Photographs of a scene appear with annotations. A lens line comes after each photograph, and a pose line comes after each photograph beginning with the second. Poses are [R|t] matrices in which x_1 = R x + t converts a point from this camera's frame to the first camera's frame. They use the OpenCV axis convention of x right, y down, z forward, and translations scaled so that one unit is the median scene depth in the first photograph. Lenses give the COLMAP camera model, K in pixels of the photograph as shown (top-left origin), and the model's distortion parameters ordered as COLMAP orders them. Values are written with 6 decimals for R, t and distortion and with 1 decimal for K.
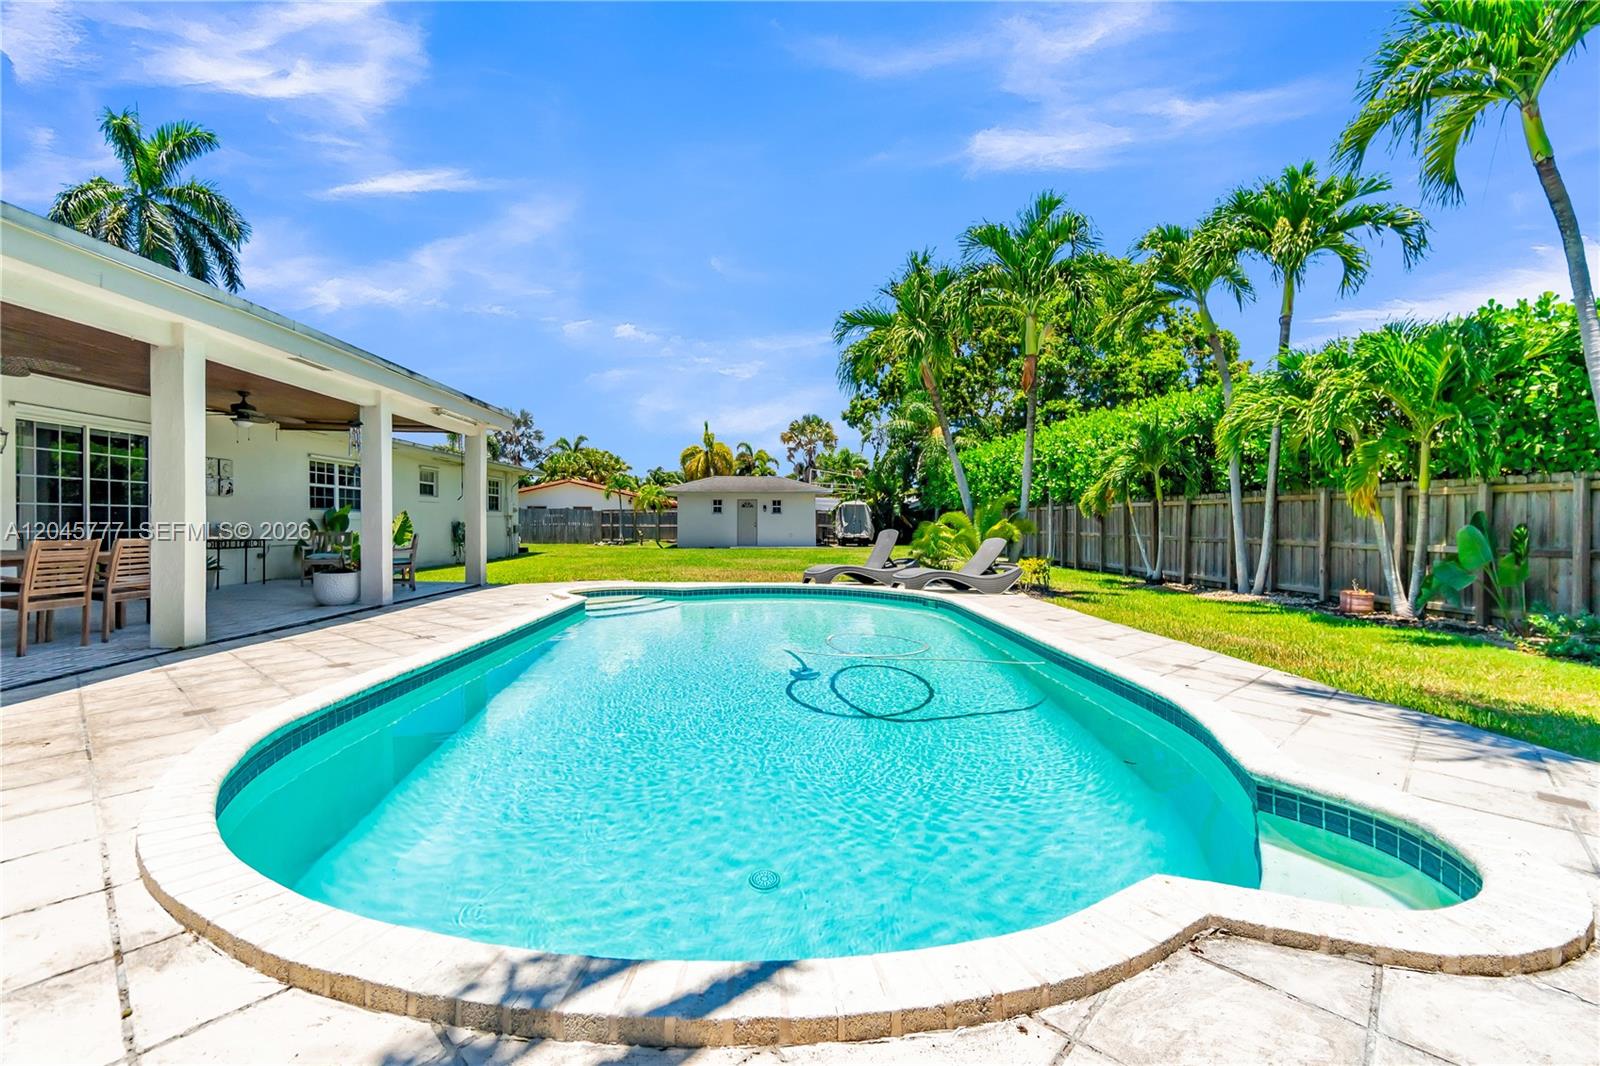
lens RADIAL K [[700.7, 0, 788.0], [0, 700.7, 519.1], [0, 0, 1]] dist [-0.000003, -0.000477]
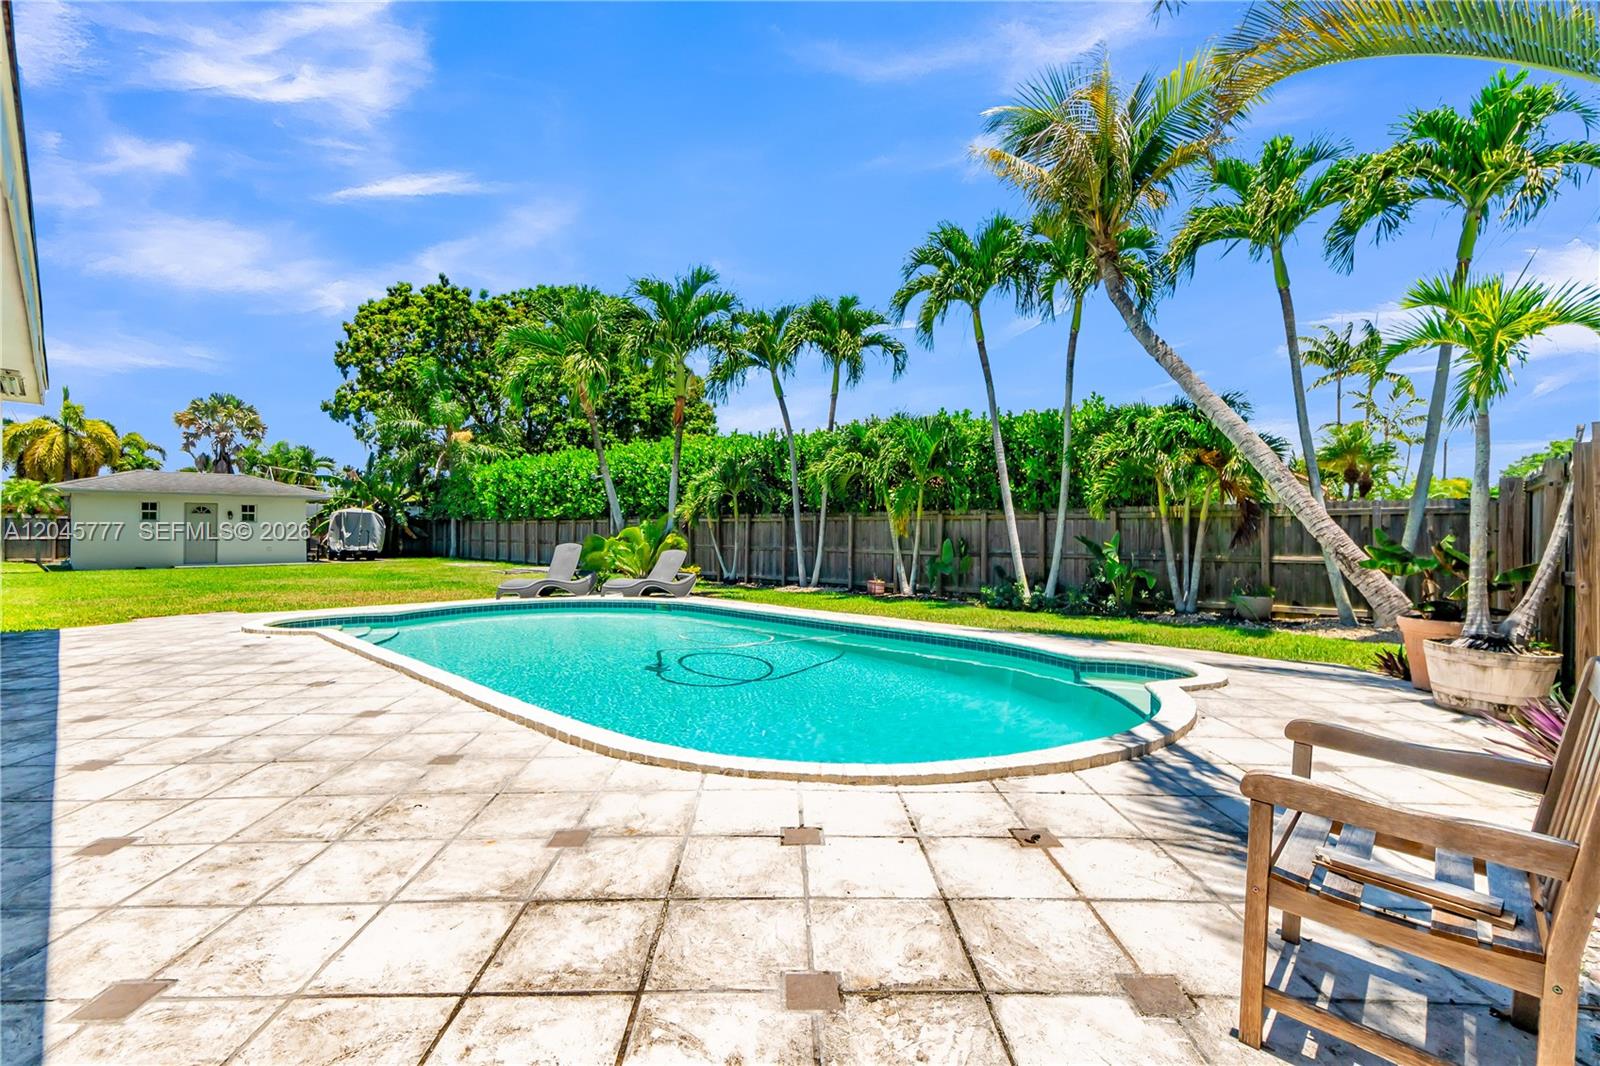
lens RADIAL K [[702.8, 0, 789.4], [0, 702.8, 526.8], [0, 0, 1]] dist [-0.003464, -0.001250]
pose [[0.732828, 0.007152, 0.680376, -0.108656], [-0.005802, 0.999974, -0.004263, -0.002361], [-0.680389, -0.000823, 0.732851, -0.001769]]
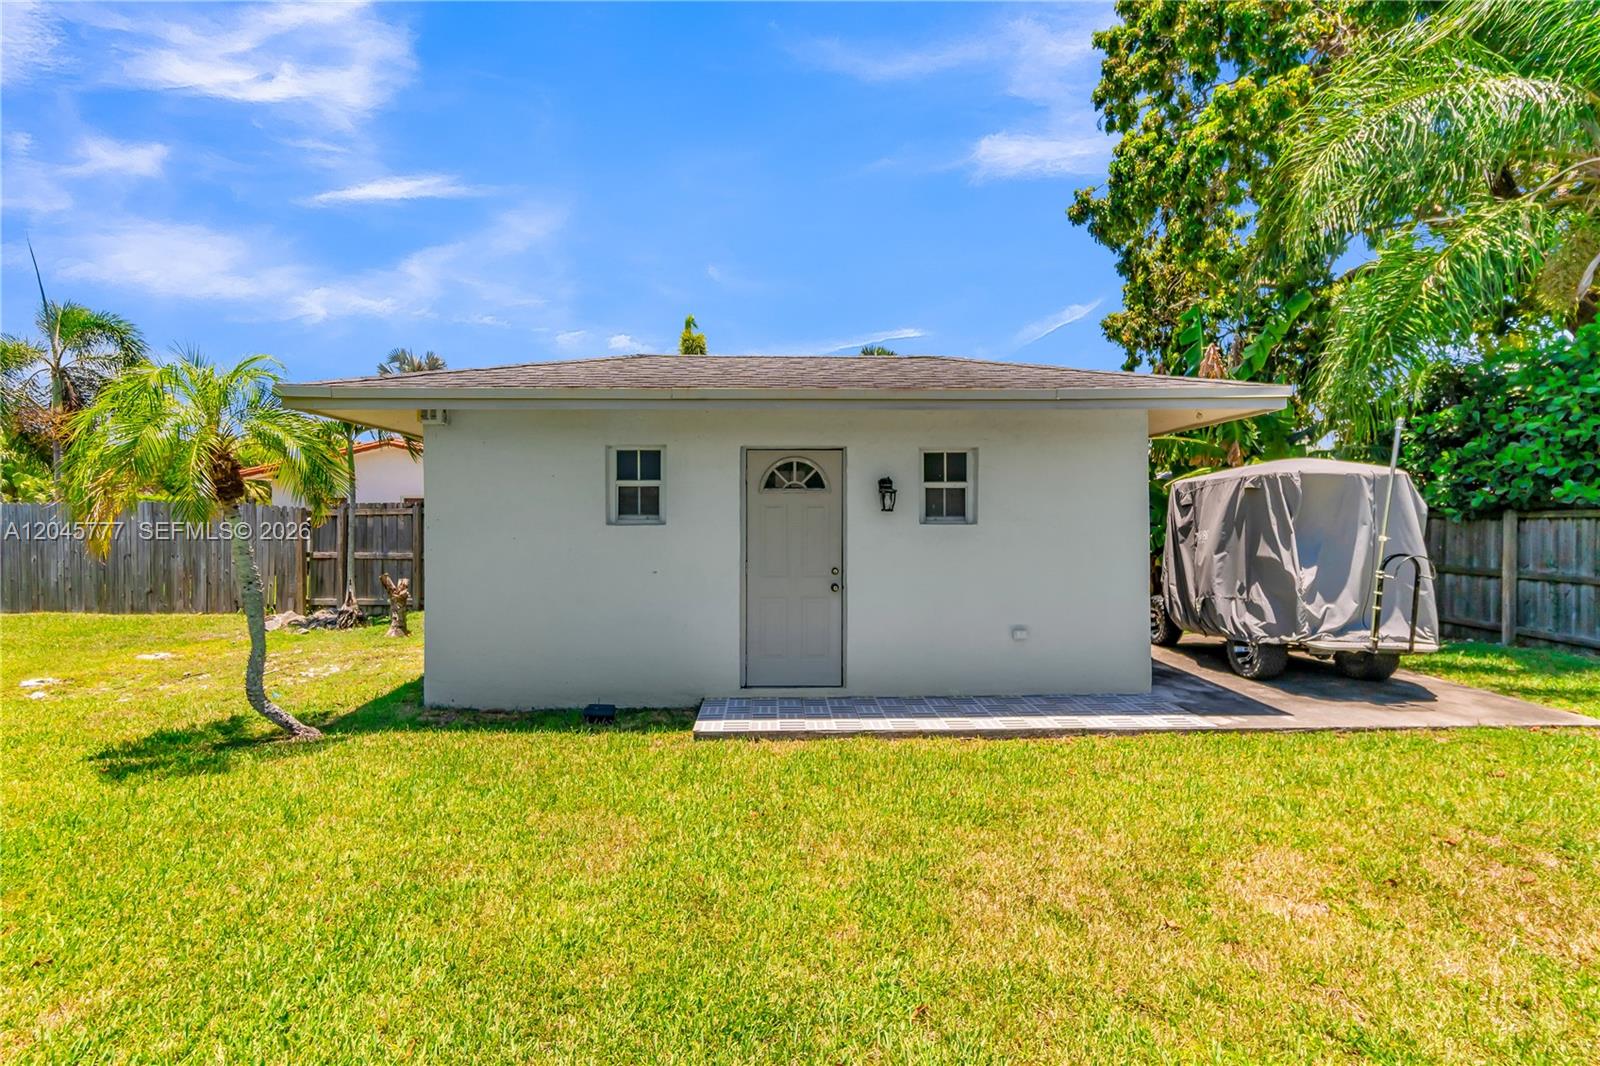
lens RADIAL K [[697.2, 0, 771.1], [0, 697.2, 534.4], [0, 0, 1]] dist [-0.001342, -0.000417]
pose [[0.999773, -0.001170, -0.021296, -0.060778], [0.001162, 0.999999, -0.000398, -0.004285], [0.021297, 0.000373, 0.999773, 0.816158]]
